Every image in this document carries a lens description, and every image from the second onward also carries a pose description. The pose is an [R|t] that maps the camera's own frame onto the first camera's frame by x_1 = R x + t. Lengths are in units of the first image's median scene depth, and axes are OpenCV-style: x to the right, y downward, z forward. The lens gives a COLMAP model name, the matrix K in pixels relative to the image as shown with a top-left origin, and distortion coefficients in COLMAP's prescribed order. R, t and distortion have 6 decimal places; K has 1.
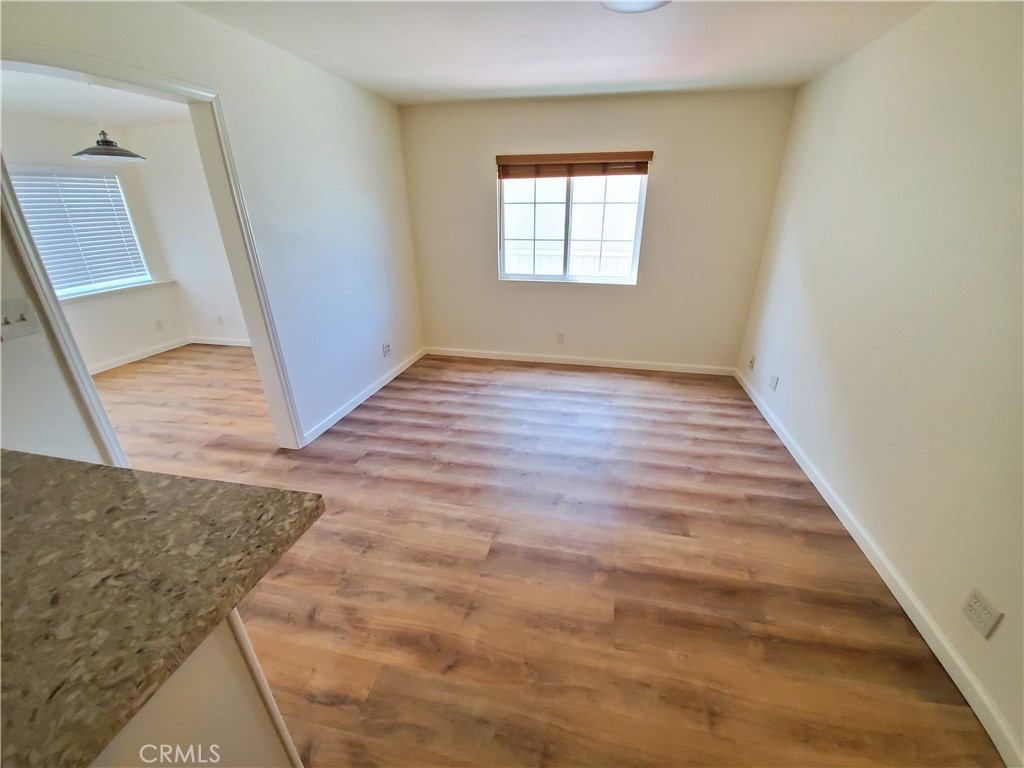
lens RADIAL K [[403.8, 0, 516.7], [0, 403.8, 379.3], [0, 0, 1]] dist [0.008096, -0.012923]
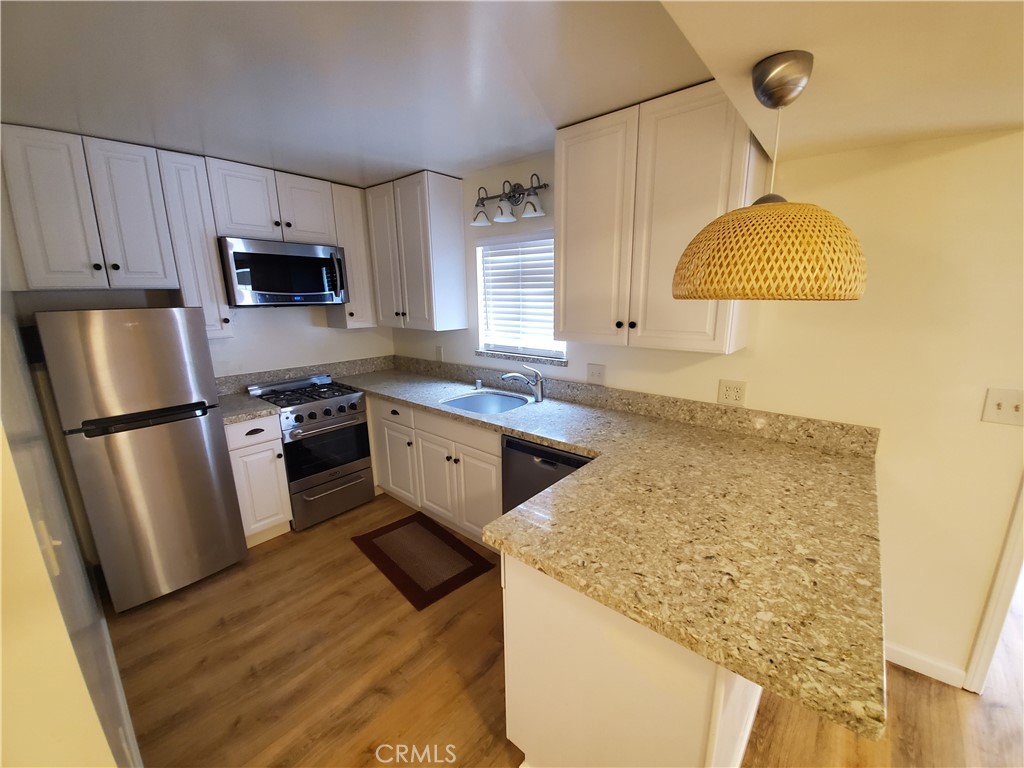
lens RADIAL K [[403.8, 0, 519.4], [0, 403.8, 390.8], [0, 0, 1]] dist [0.008096, -0.012923]
pose [[-0.480266, 0.205627, -0.852679, 0.122360], [-0.322444, 0.862671, 0.389651, -0.118932], [0.815705, 0.462078, -0.348009, 0.210977]]
